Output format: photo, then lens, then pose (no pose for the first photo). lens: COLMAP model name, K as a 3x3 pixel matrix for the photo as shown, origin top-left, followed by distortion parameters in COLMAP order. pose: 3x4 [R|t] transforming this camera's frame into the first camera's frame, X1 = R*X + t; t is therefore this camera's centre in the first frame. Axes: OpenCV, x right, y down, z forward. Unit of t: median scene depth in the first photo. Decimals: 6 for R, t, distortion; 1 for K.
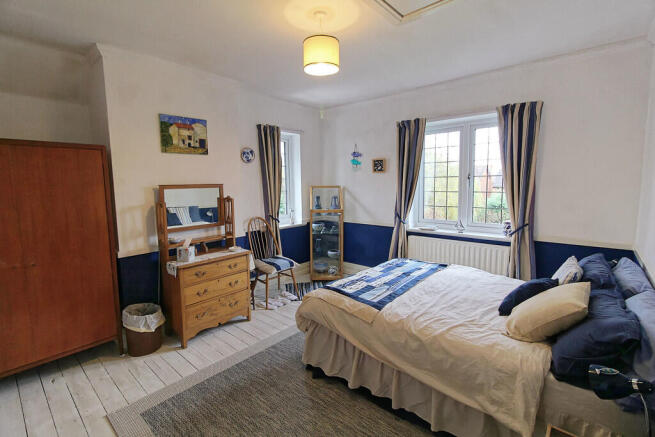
lens RADIAL K [[302.7, 0, 327.7], [0, 302.7, 212.9], [0, 0, 1]] dist [-0.002004, -0.000387]
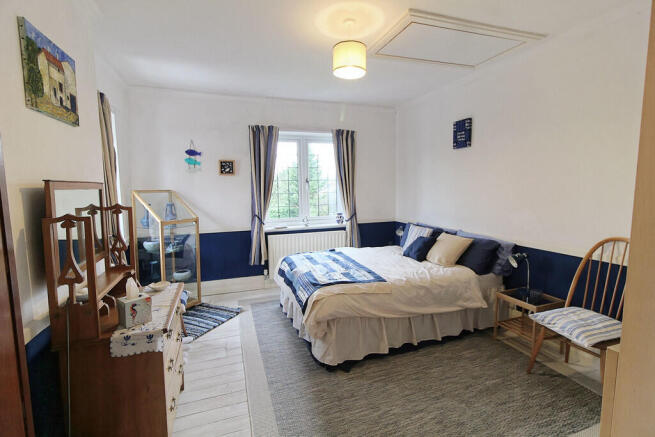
lens RADIAL K [[302.7, 0, 327.7], [0, 302.7, 212.9], [0, 0, 1]] dist [-0.002004, -0.000387]
pose [[0.485720, -0.070850, 0.871238, -0.665399], [0.101081, 0.994576, 0.024527, -0.010958], [-0.868250, 0.076152, 0.490247, 0.377648]]
